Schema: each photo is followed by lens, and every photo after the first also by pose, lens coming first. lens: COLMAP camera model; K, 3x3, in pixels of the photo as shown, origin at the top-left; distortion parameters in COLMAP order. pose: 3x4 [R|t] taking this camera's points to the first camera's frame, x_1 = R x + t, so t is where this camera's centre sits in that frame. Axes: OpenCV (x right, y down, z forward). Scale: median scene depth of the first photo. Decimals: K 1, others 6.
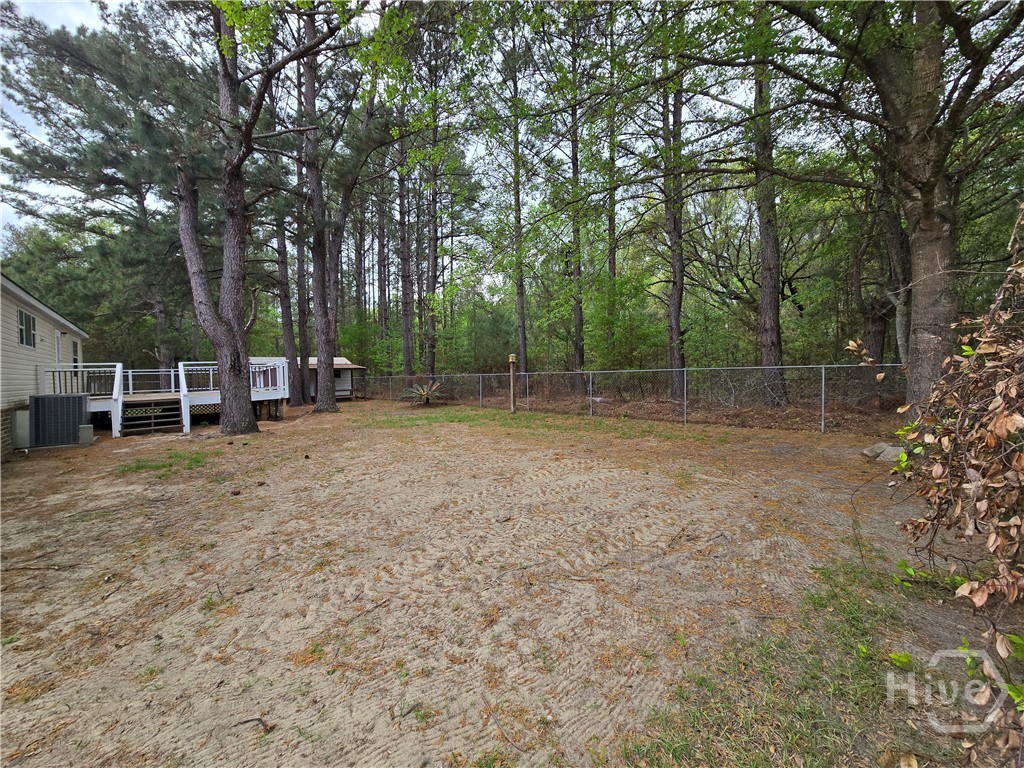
lens RADIAL K [[415.3, 0, 512.2], [0, 415.3, 381.2], [0, 0, 1]] dist [0.000727, 0.000307]
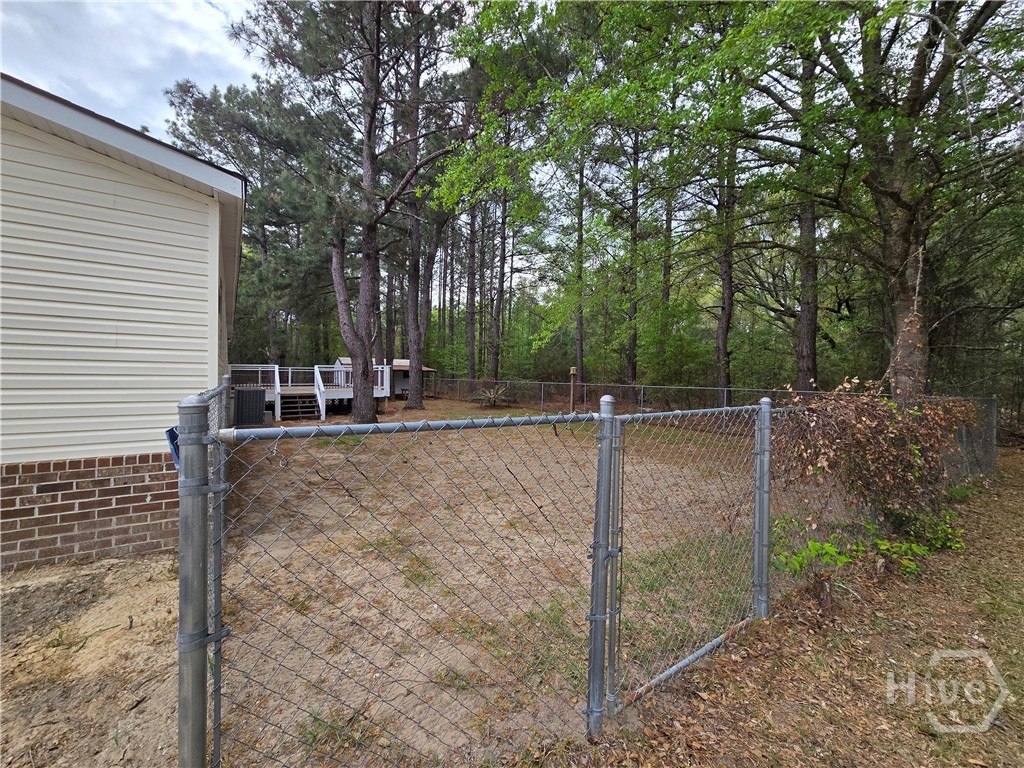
lens RADIAL K [[415.3, 0, 511.5], [0, 415.3, 383.5], [0, 0, 1]] dist [0.000727, 0.000307]
pose [[0.992515, 0.042228, -0.114589, -0.036926], [-0.042176, 0.999106, 0.002875, -0.015560], [0.114608, 0.001979, 0.993409, -0.173204]]
